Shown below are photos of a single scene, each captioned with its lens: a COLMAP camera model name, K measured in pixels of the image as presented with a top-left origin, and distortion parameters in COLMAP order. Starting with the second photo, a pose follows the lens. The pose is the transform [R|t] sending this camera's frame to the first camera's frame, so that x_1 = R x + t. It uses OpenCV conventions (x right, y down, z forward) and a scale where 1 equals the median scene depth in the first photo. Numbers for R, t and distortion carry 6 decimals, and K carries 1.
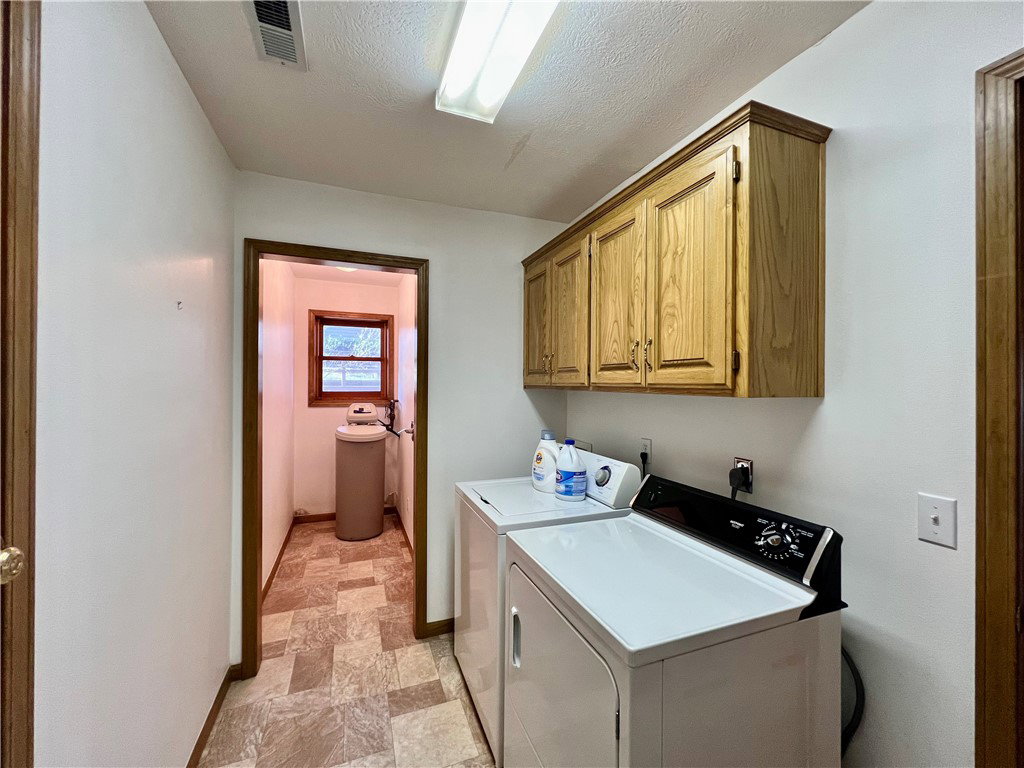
lens RADIAL K [[409.0, 0, 512.0], [0, 409.0, 384.0], [0, 0, 1]] dist [0.000387, -0.000009]
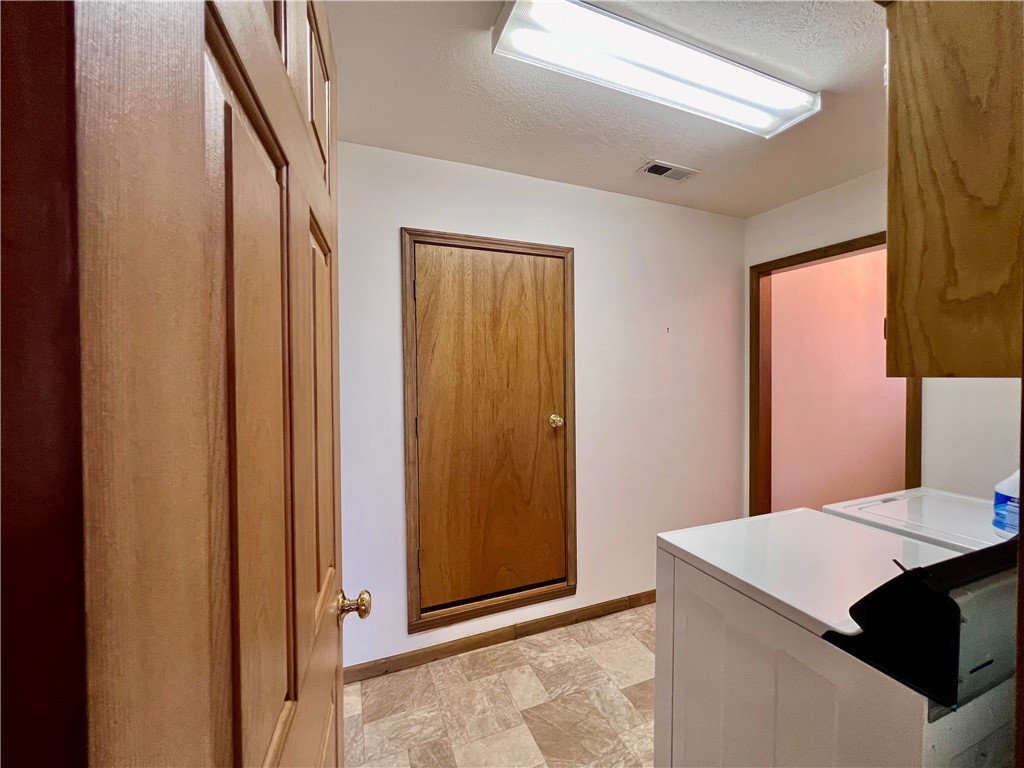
lens RADIAL K [[409.0, 0, 512.0], [0, 409.0, 384.0], [0, 0, 1]] dist [0.000387, -0.000009]
pose [[0.018321, 0.015856, -0.999706, 1.283087], [0.003195, 0.999868, 0.015917, 0.031844], [0.999827, -0.003486, 0.018267, 0.287163]]
